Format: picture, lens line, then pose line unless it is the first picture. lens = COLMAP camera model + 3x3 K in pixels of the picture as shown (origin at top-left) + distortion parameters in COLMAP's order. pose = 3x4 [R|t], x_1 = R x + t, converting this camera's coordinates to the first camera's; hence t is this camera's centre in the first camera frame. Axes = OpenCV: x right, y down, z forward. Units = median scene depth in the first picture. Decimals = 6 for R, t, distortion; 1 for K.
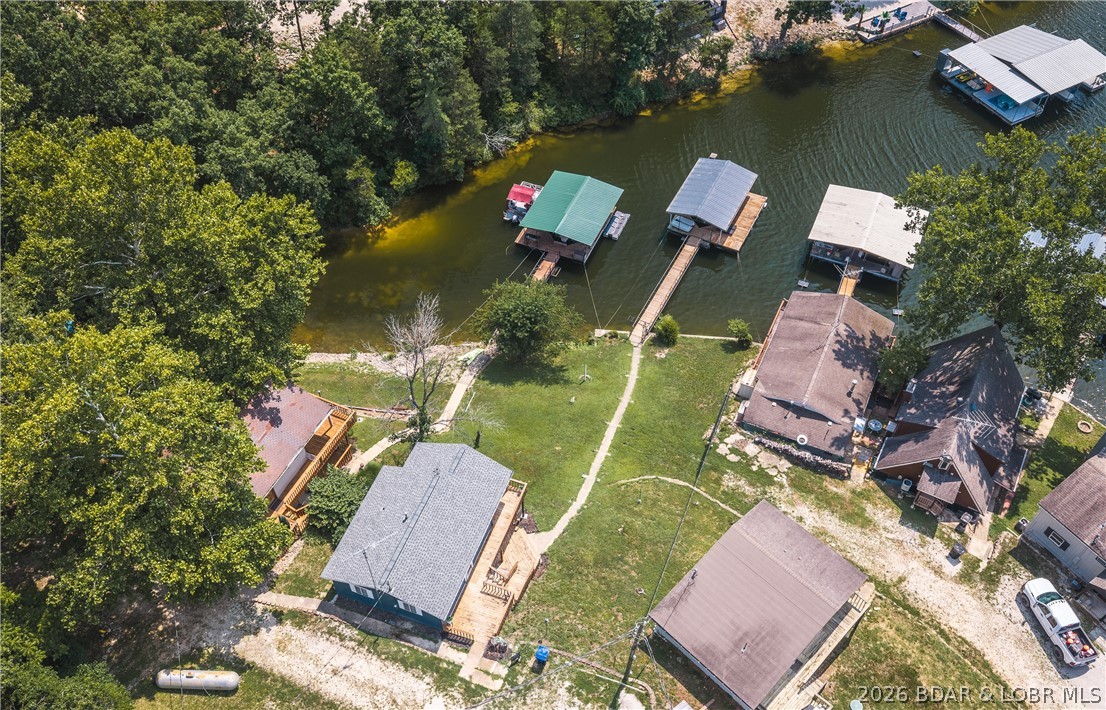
lens RADIAL K [[918.3, 0, 537.4], [0, 918.3, 384.7], [0, 0, 1]] dist [0.003597, -0.004695]
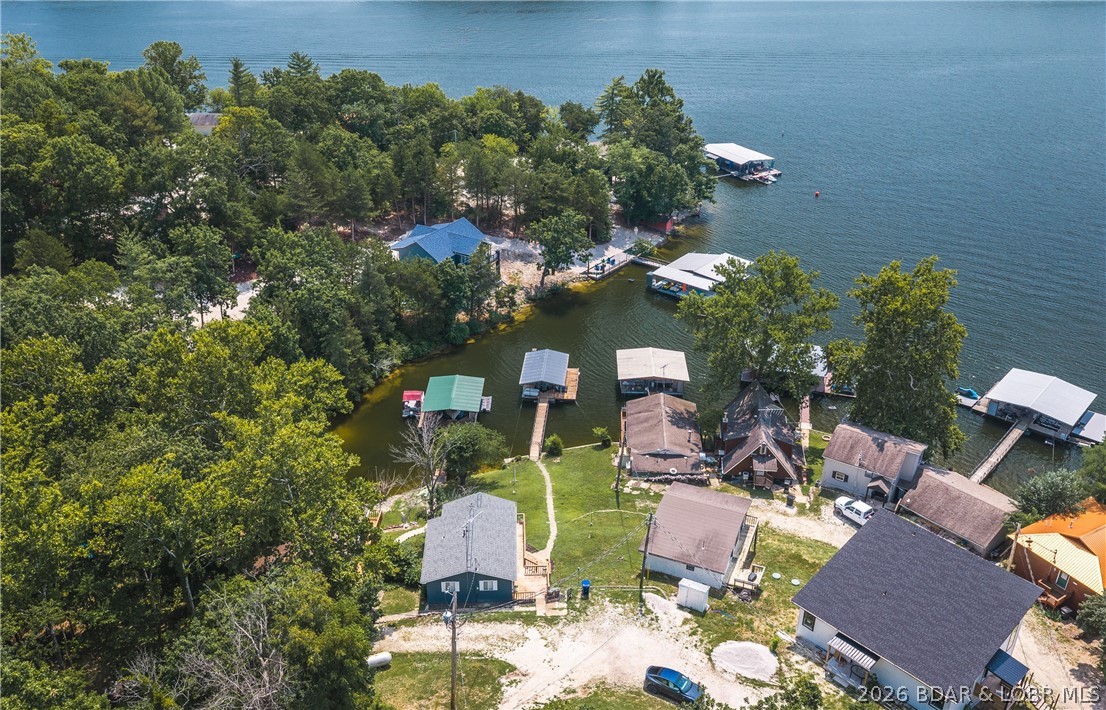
lens RADIAL K [[918.3, 0, 537.4], [0, 918.3, 384.7], [0, 0, 1]] dist [0.003597, -0.004695]
pose [[0.927959, -0.180503, 0.326053, -0.336770], [0.287878, 0.902789, -0.319527, 0.309821], [-0.236682, 0.390372, 0.889714, -0.291896]]
